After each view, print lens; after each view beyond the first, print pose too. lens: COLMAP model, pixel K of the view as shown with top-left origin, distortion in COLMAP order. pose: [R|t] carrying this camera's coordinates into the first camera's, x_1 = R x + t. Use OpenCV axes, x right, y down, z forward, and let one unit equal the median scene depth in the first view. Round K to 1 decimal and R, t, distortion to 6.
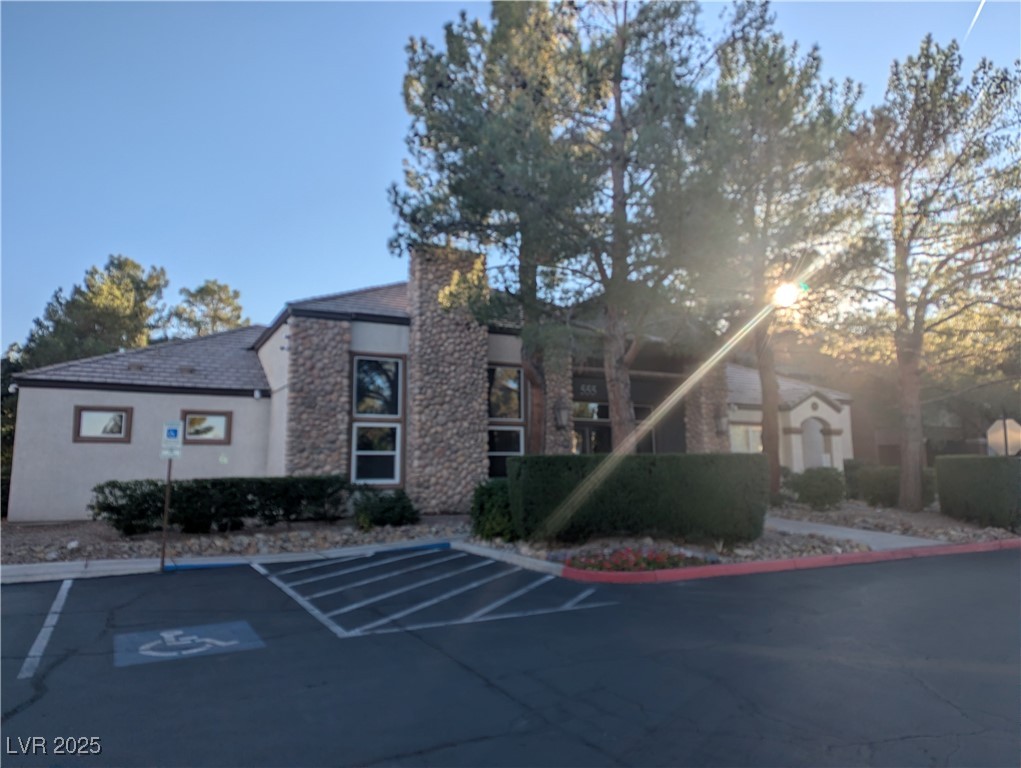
lens RADIAL K [[711.7, 0, 512.4], [0, 711.7, 387.1], [0, 0, 1]] dist [0.065811, -0.065818]
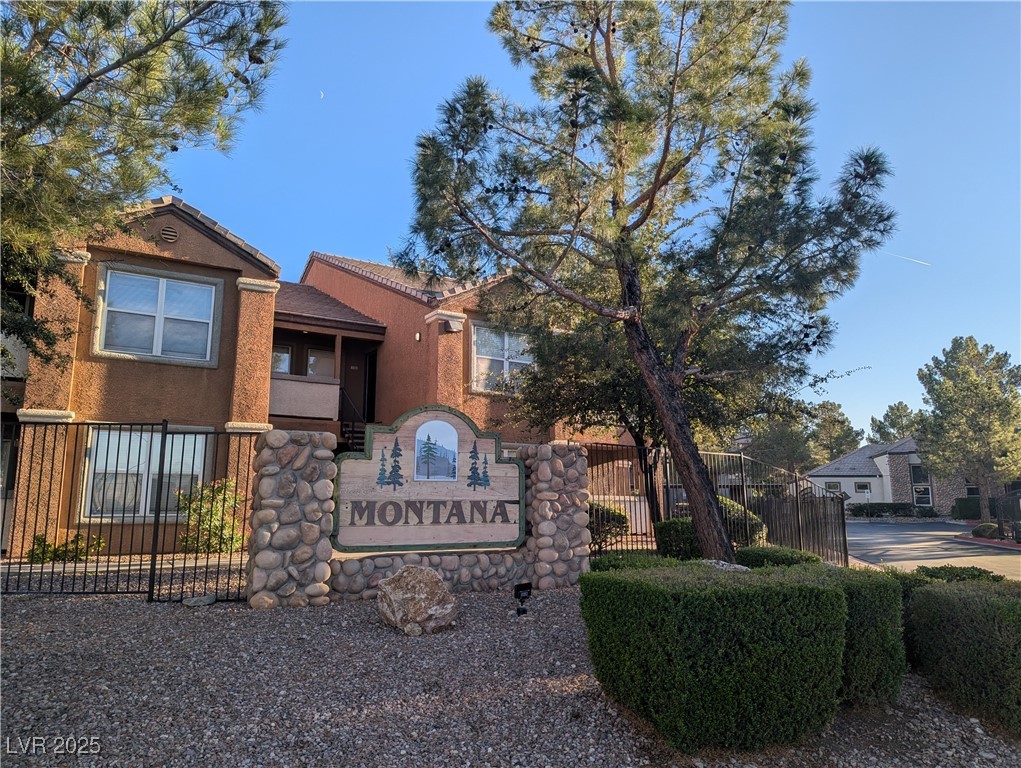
lens RADIAL K [[711.7, 0, 512.4], [0, 711.7, 387.1], [0, 0, 1]] dist [0.065811, -0.065818]
pose [[0.737480, -0.102932, -0.667480, 0.658083], [0.074546, 0.994685, -0.071026, -0.295891], [0.671243, 0.002622, 0.741233, -2.601341]]
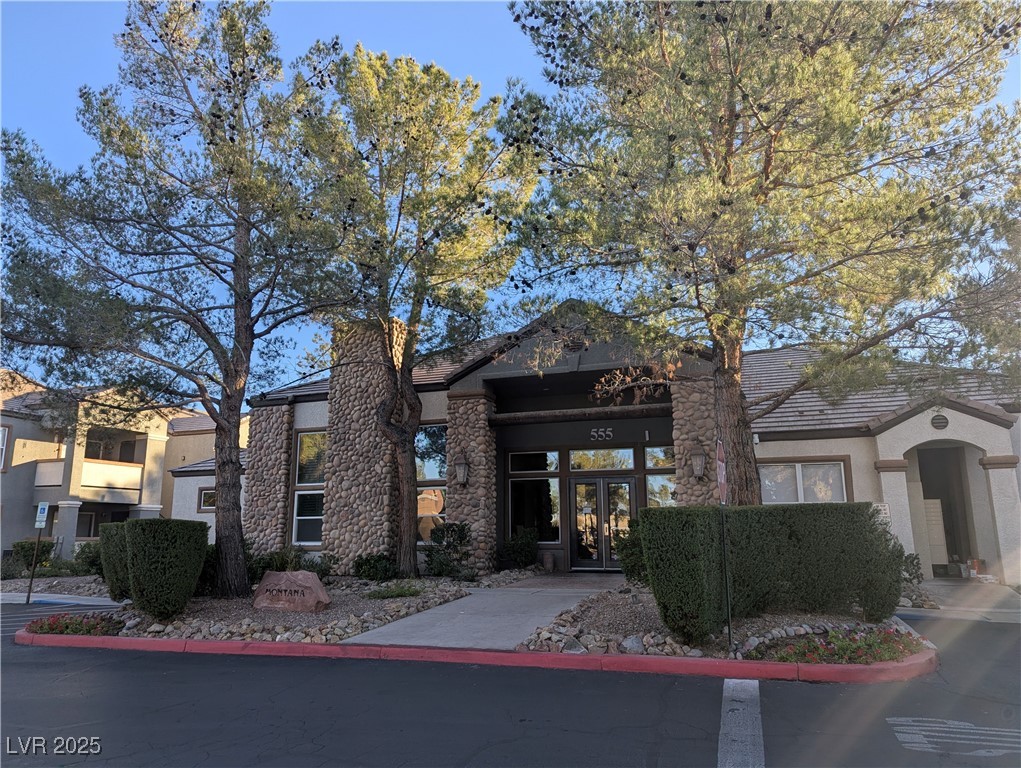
lens RADIAL K [[711.7, 0, 512.4], [0, 711.7, 387.1], [0, 0, 1]] dist [0.065811, -0.065818]
pose [[0.669643, -0.147861, -0.727816, 0.861793], [0.086846, 0.988848, -0.120987, 0.052677], [0.737588, 0.017810, 0.675016, 0.468467]]
